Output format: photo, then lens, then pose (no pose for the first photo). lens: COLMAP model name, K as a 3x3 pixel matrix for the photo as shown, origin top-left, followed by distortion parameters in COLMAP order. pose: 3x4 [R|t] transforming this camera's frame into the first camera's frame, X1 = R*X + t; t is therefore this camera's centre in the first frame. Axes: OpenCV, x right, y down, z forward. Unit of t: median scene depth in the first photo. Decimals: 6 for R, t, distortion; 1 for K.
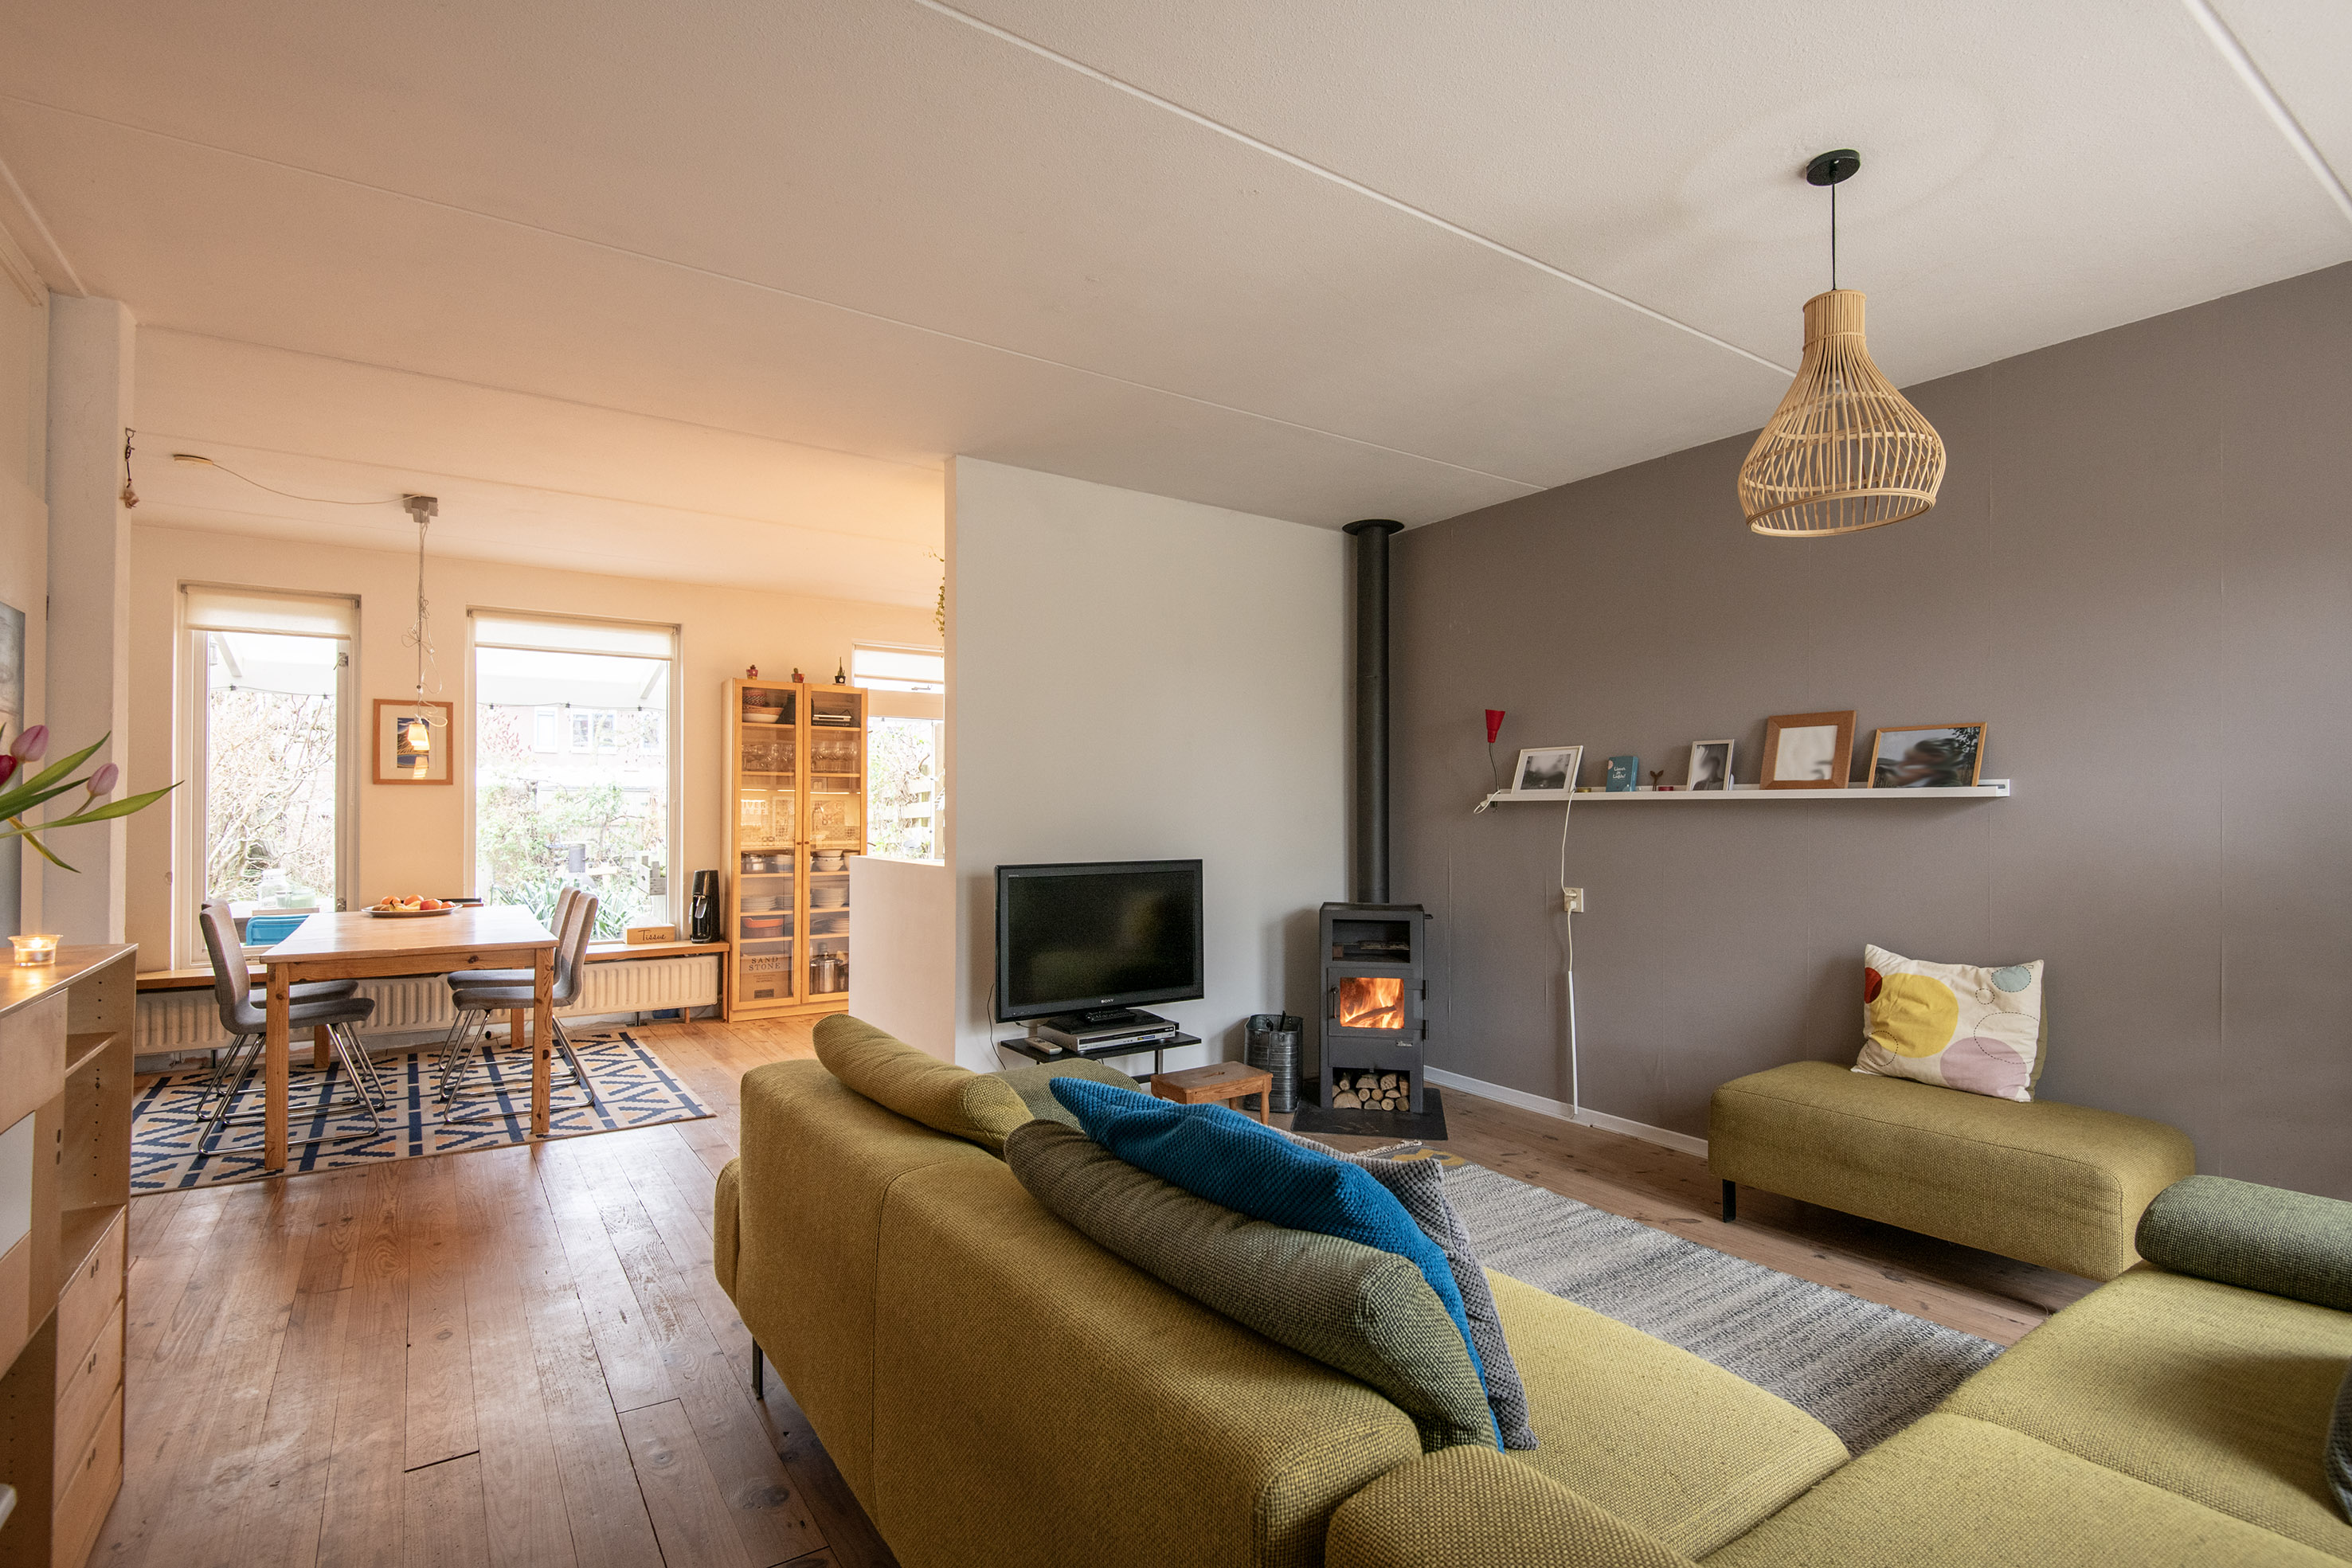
lens RADIAL K [[1153.0, 0, 1190.0], [0, 1153.0, 793.3], [0, 0, 1]] dist [-0.031496, -0.001044]
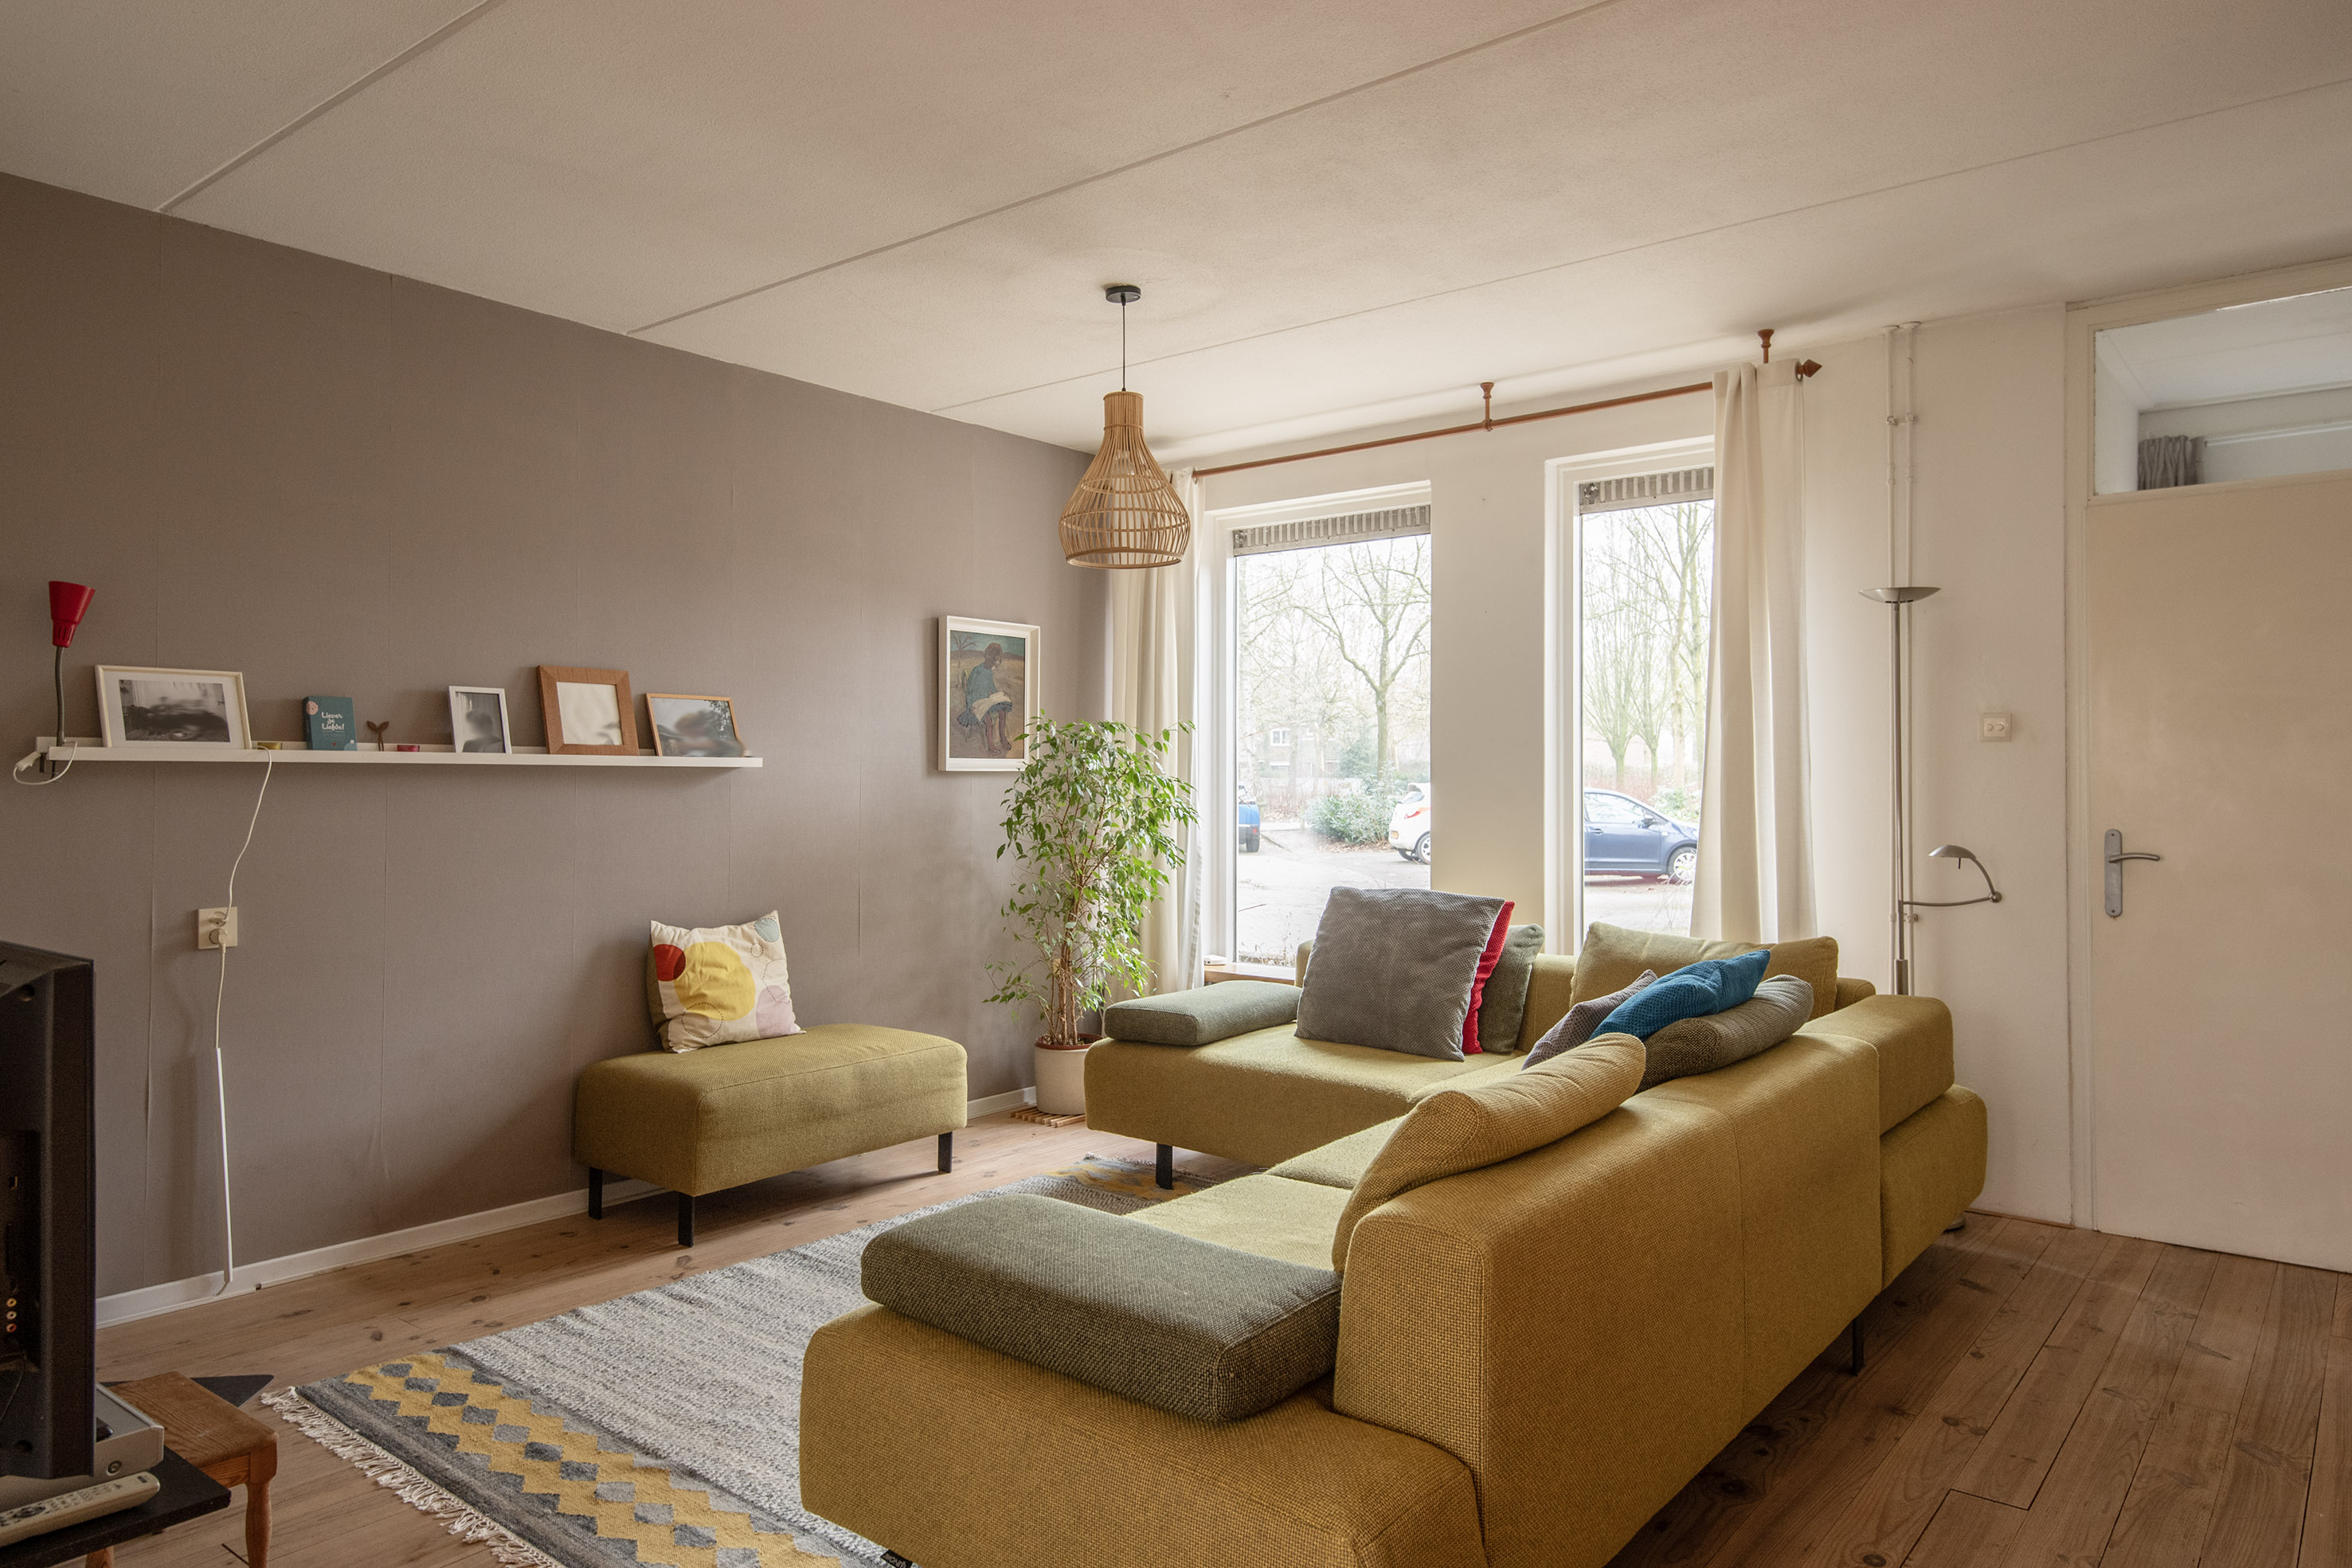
lens RADIAL K [[1445.6, 0, 1183.1], [0, 1445.6, 782.4], [0, 0, 1]] dist [0.003794, 0.000627]
pose [[-0.324083, 0.004229, 0.946019, -0.630117], [-0.012123, 0.999889, -0.008623, 0.020322], [-0.945951, -0.014263, -0.323996, 0.892113]]
